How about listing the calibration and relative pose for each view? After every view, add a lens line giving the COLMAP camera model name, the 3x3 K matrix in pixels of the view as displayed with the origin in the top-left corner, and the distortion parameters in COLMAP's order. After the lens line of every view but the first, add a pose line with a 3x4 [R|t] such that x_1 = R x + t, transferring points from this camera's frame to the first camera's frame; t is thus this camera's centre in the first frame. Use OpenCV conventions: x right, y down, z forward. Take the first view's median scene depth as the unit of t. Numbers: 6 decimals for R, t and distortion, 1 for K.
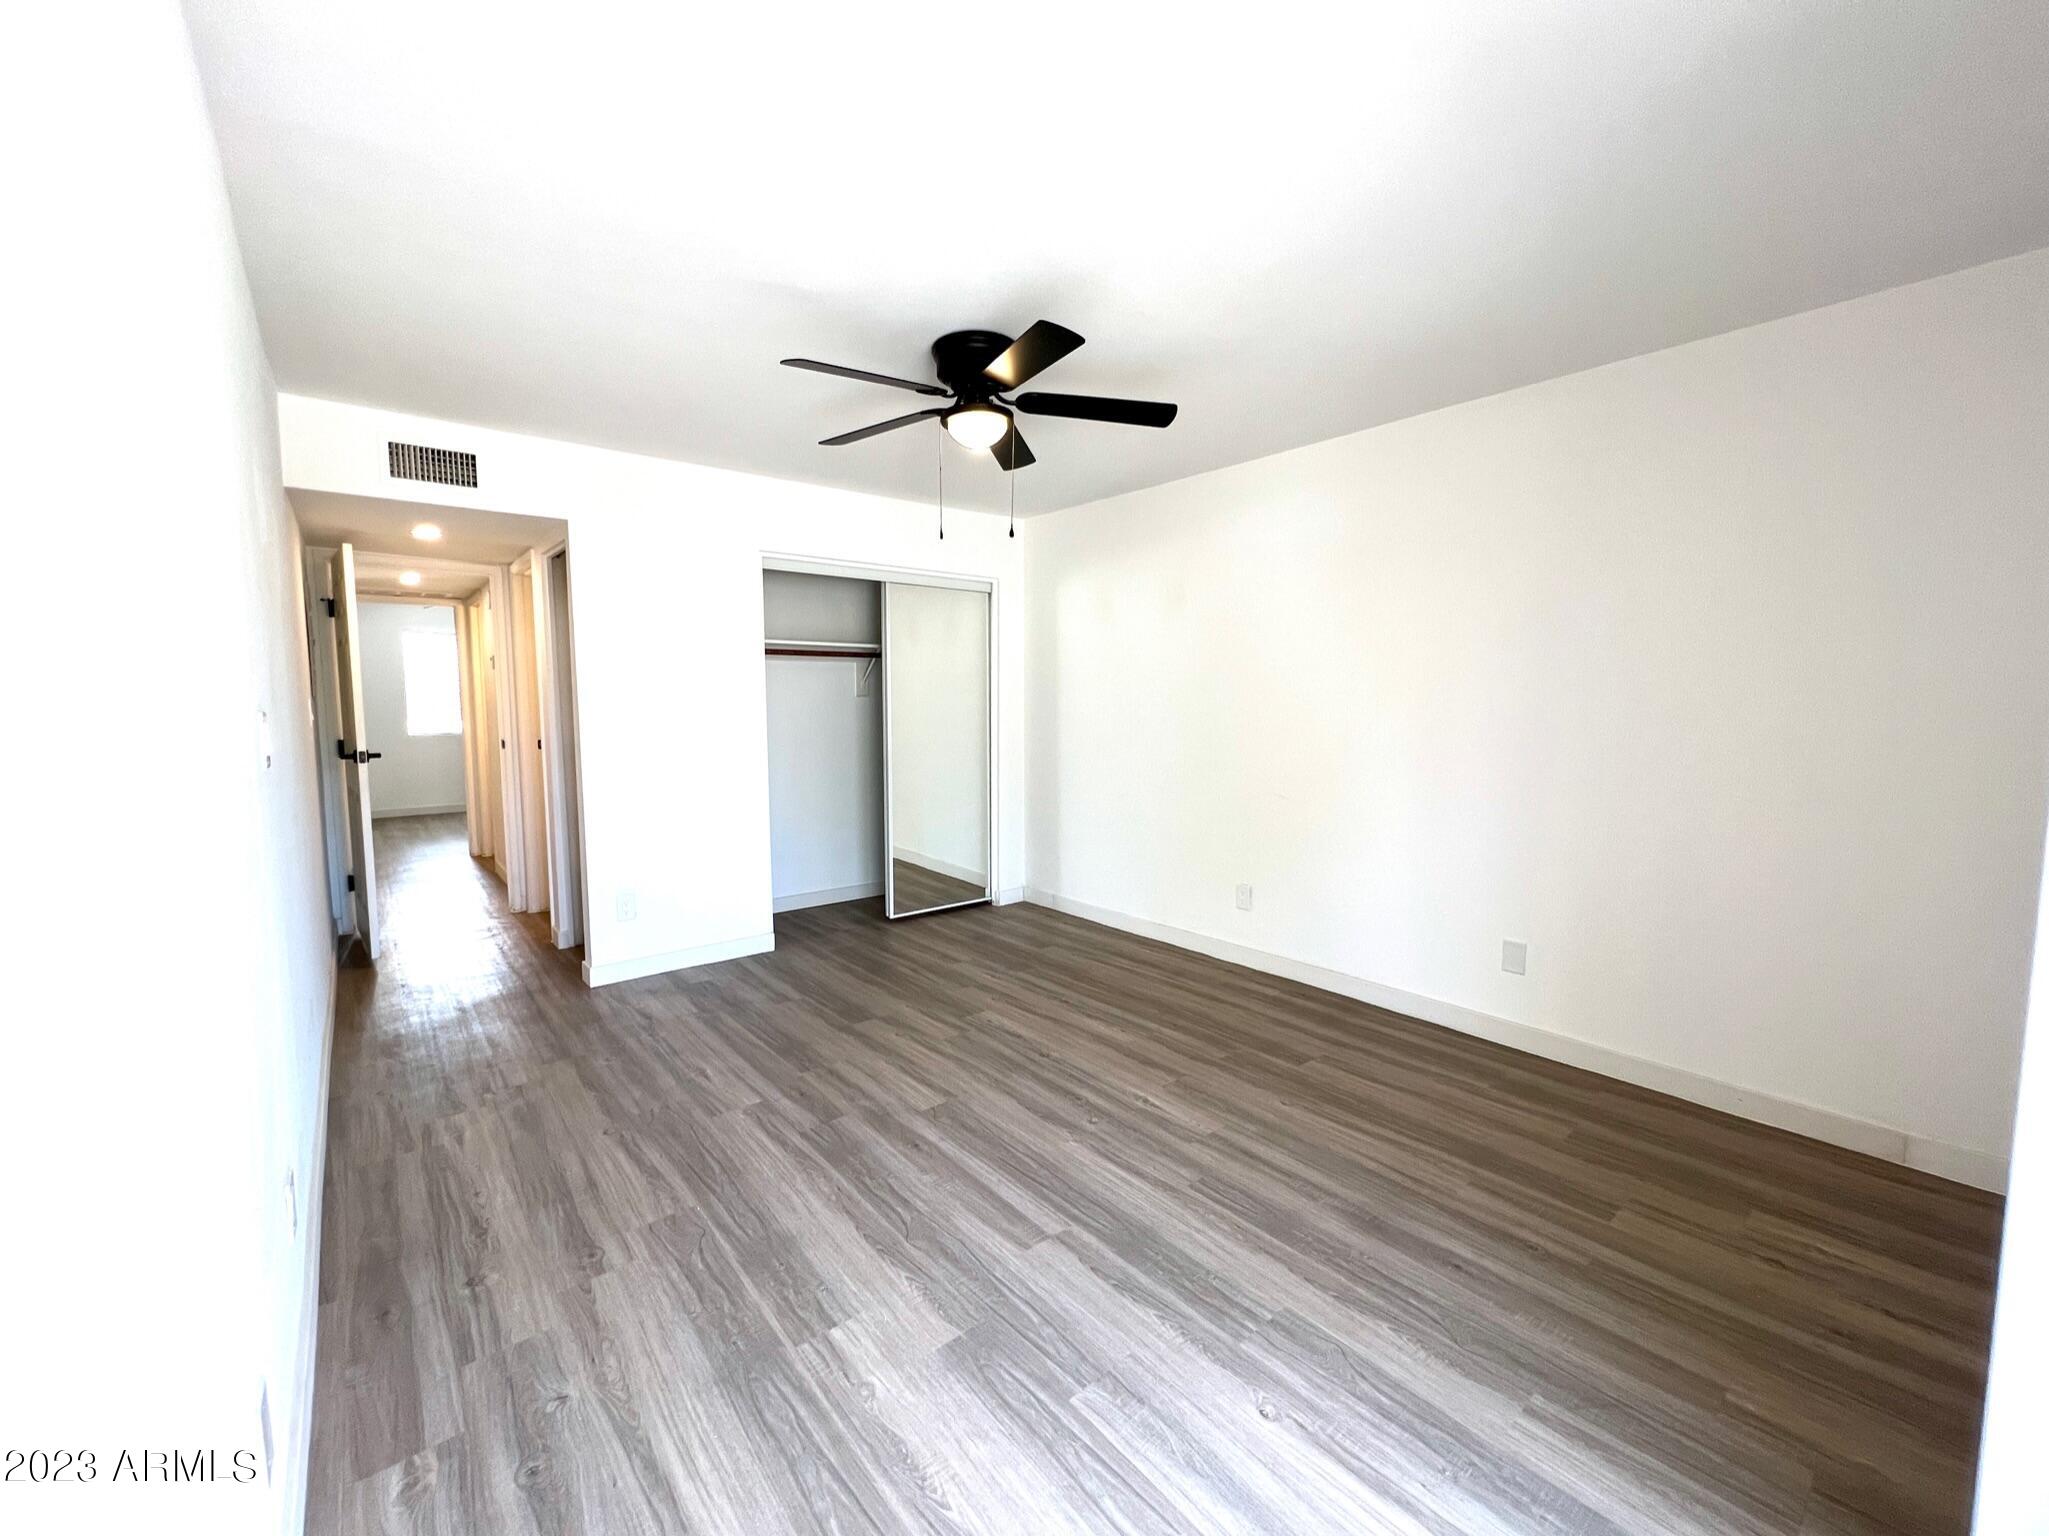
lens RADIAL K [[821.7, 0, 1018.0], [0, 821.7, 763.8], [0, 0, 1]] dist [-0.001888, 0.000776]
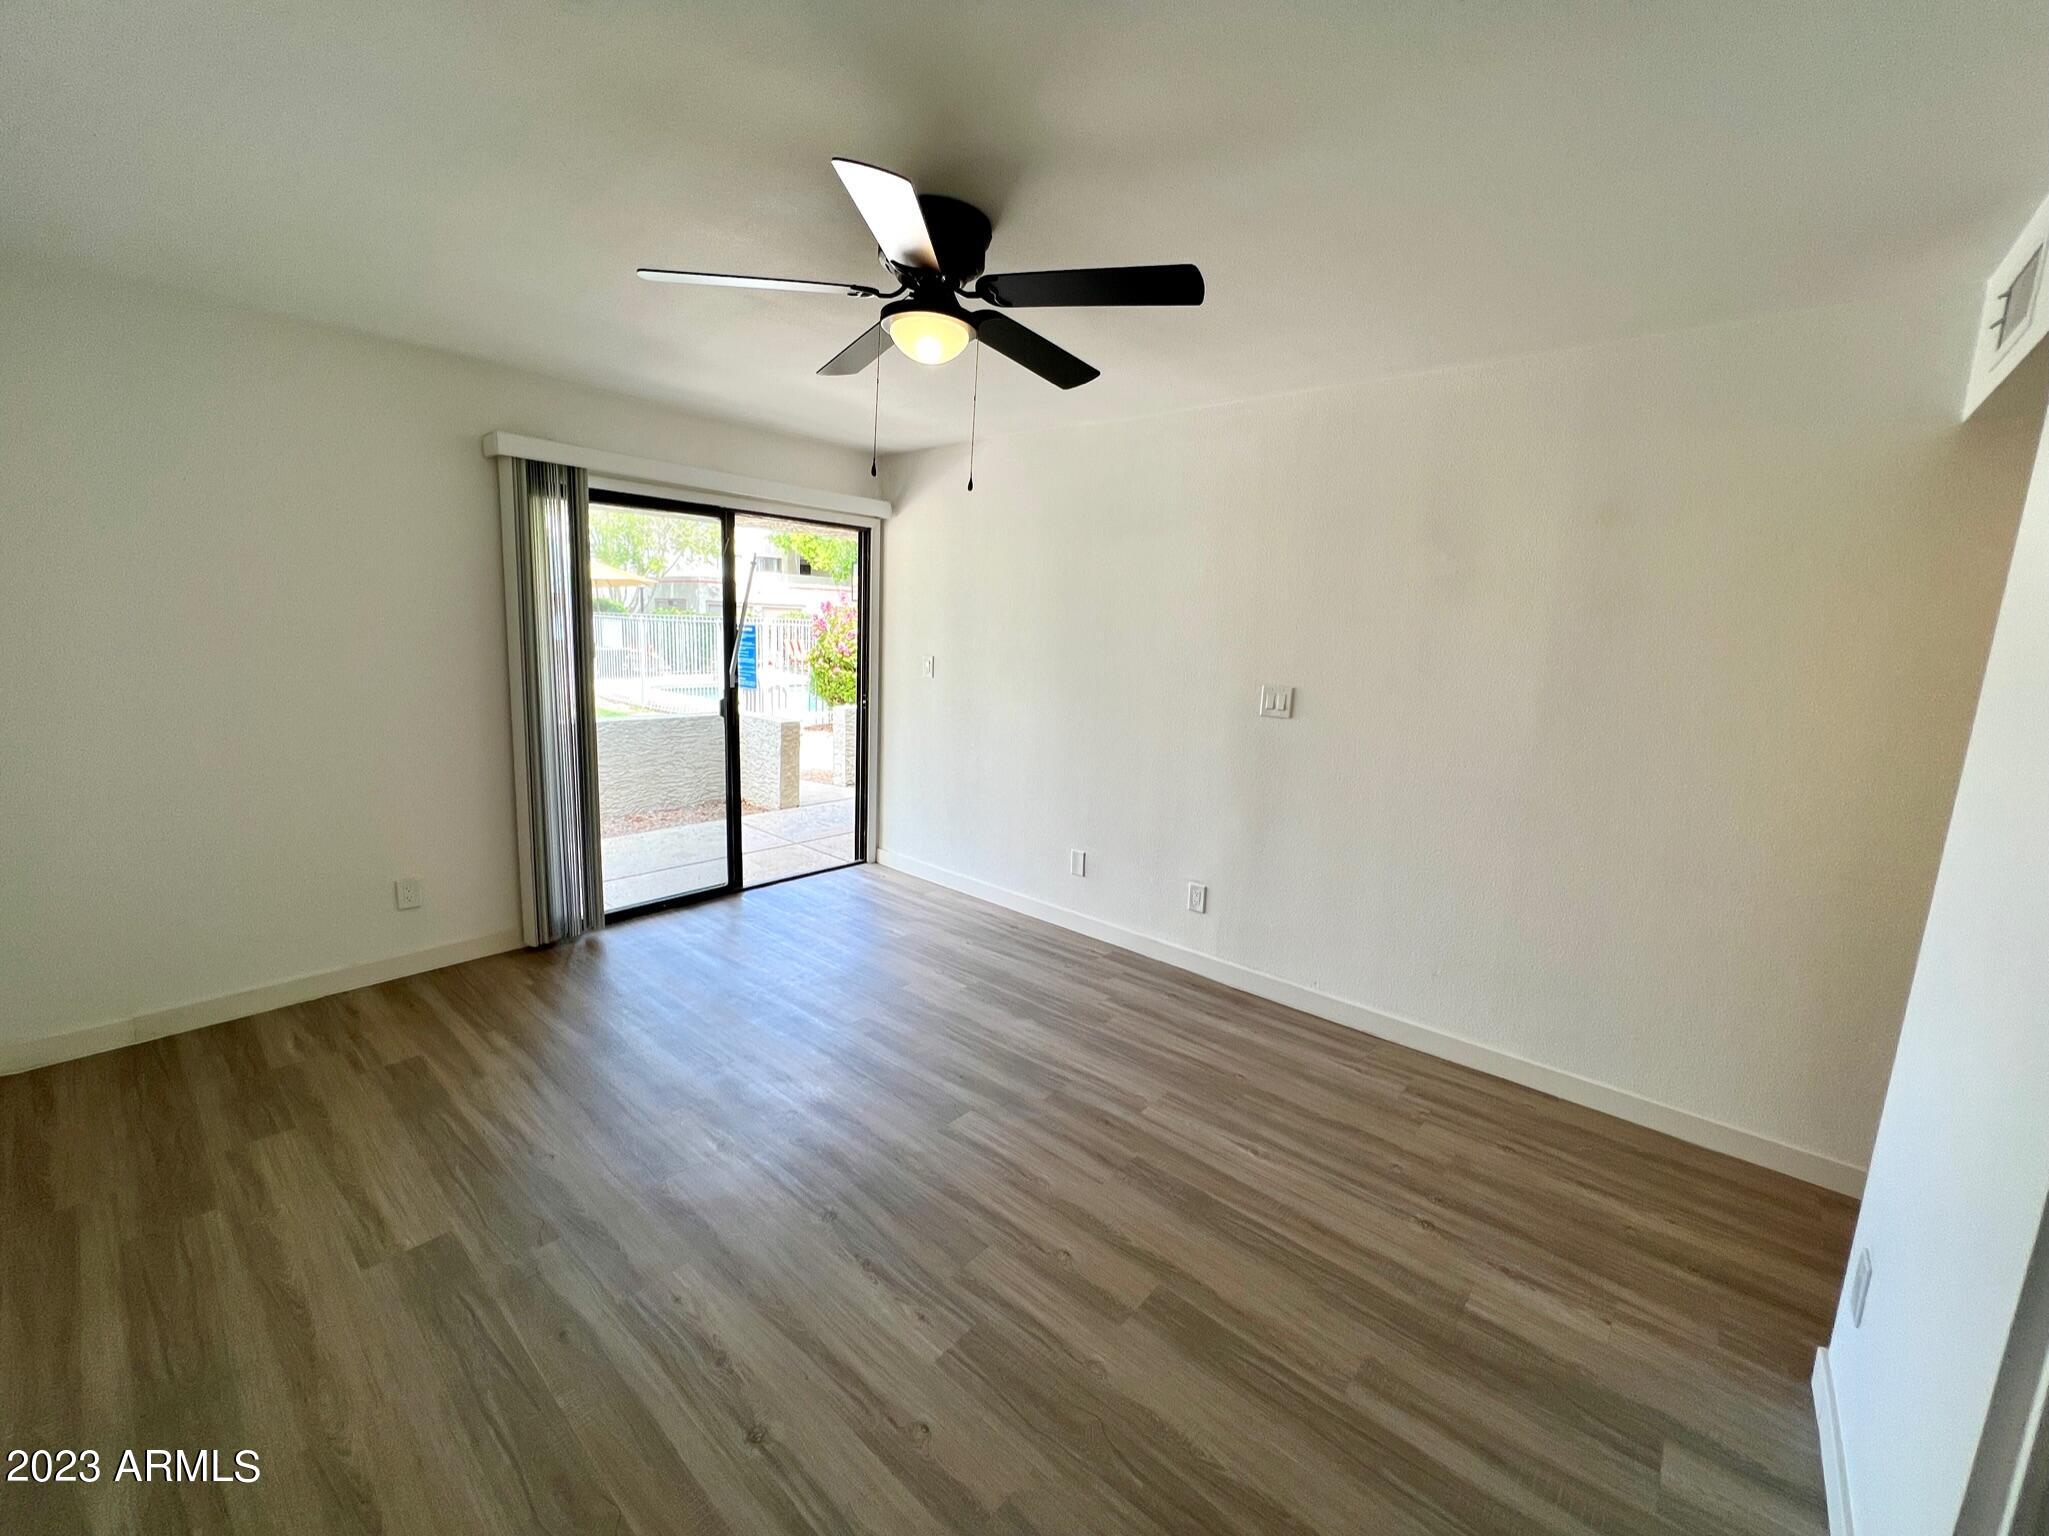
lens RADIAL K [[821.7, 0, 1018.0], [0, 821.7, 763.8], [0, 0, 1]] dist [-0.001888, 0.000776]
pose [[-0.984812, -0.009160, -0.173381, 0.000370], [-0.052223, 0.967991, 0.245490, -0.232823], [0.165583, 0.250816, -0.953768, 1.957078]]
